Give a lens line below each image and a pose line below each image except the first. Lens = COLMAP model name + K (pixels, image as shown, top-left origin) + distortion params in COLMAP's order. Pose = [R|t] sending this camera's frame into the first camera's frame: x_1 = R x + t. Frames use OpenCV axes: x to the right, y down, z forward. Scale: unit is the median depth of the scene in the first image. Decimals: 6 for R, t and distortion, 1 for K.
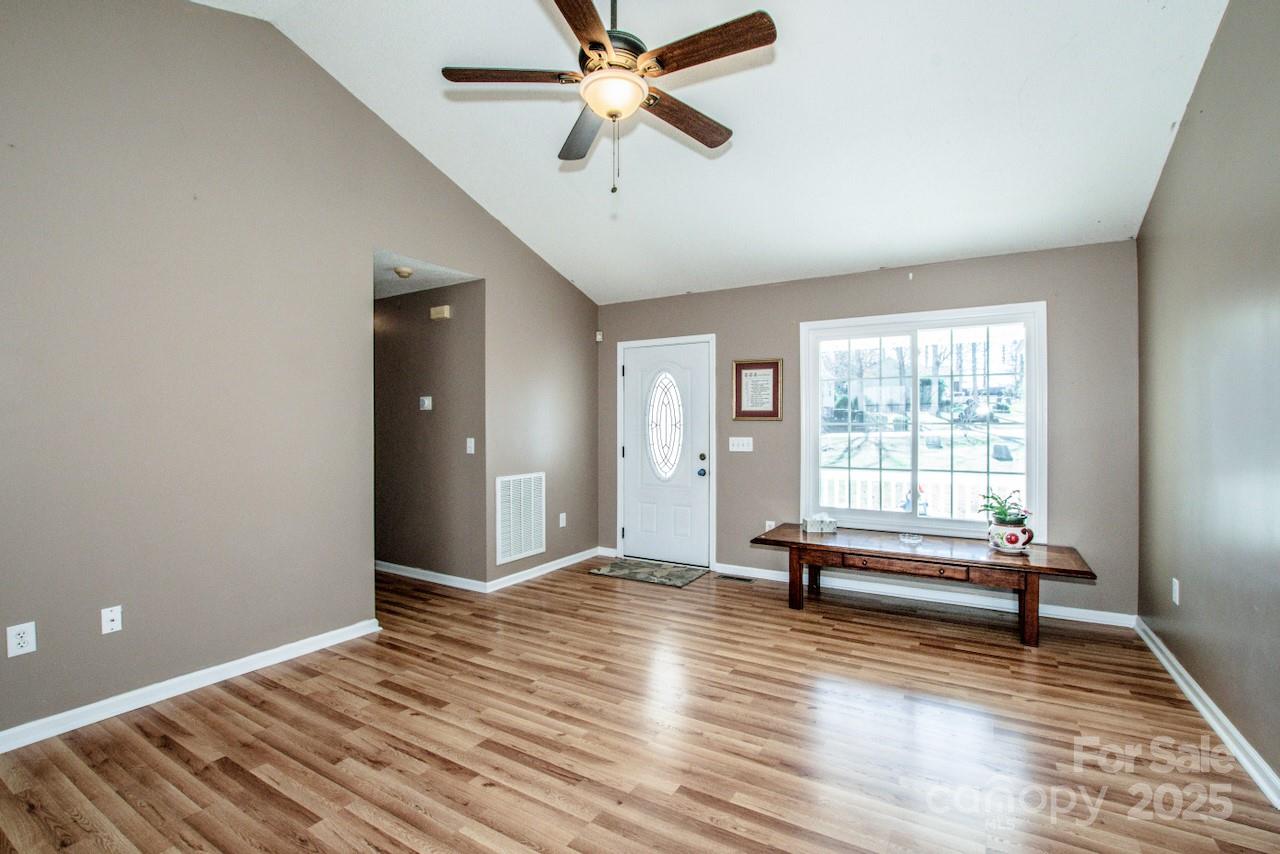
lens RADIAL K [[567.7, 0, 650.4], [0, 567.7, 427.1], [0, 0, 1]] dist [-0.030069, 0.003200]
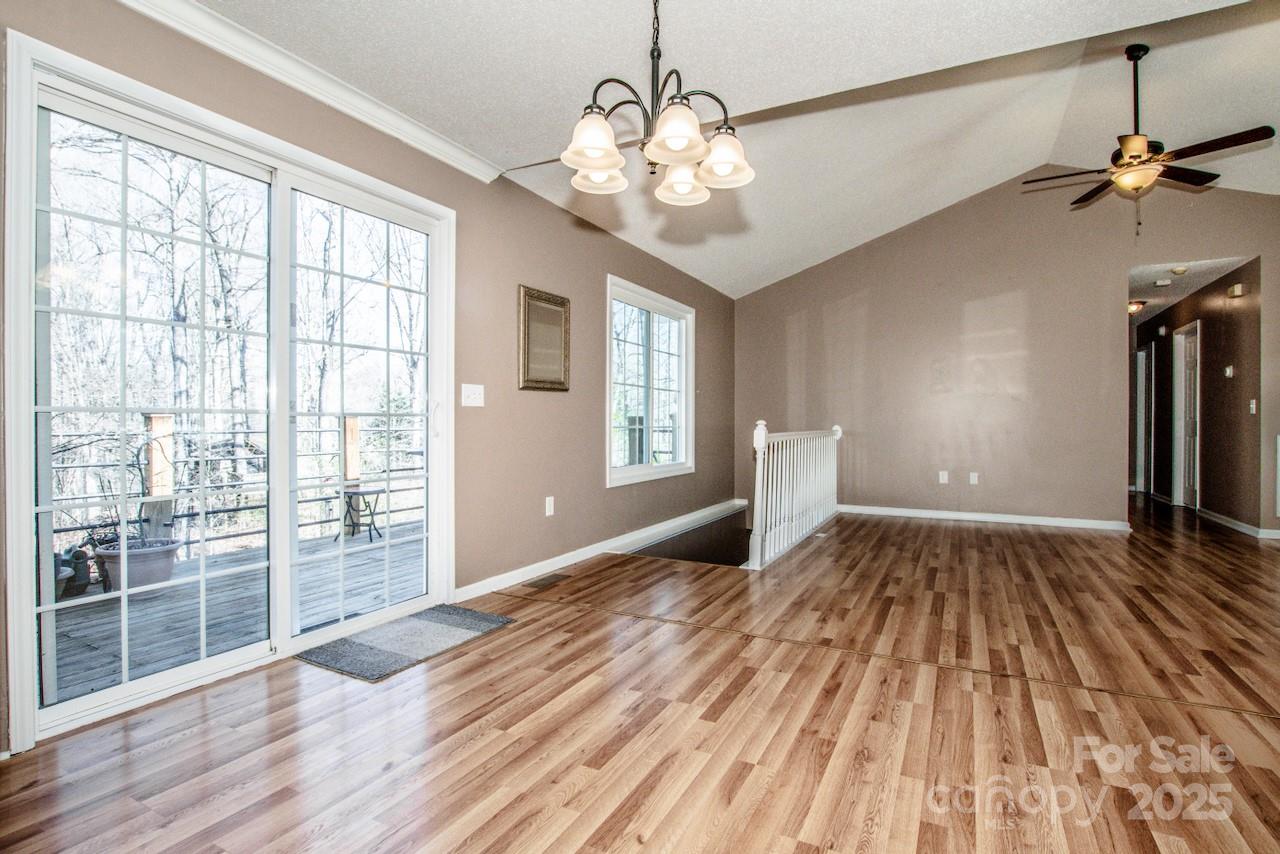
lens RADIAL K [[593.0, 0, 654.3], [0, 593.0, 436.0], [0, 0, 1]] dist [-0.016001, -0.002871]
pose [[0.063312, 0.029966, -0.997544, 0.814120], [-0.002327, 0.999551, 0.029878, 0.066158], [0.997991, 0.000429, 0.063353, -0.275689]]
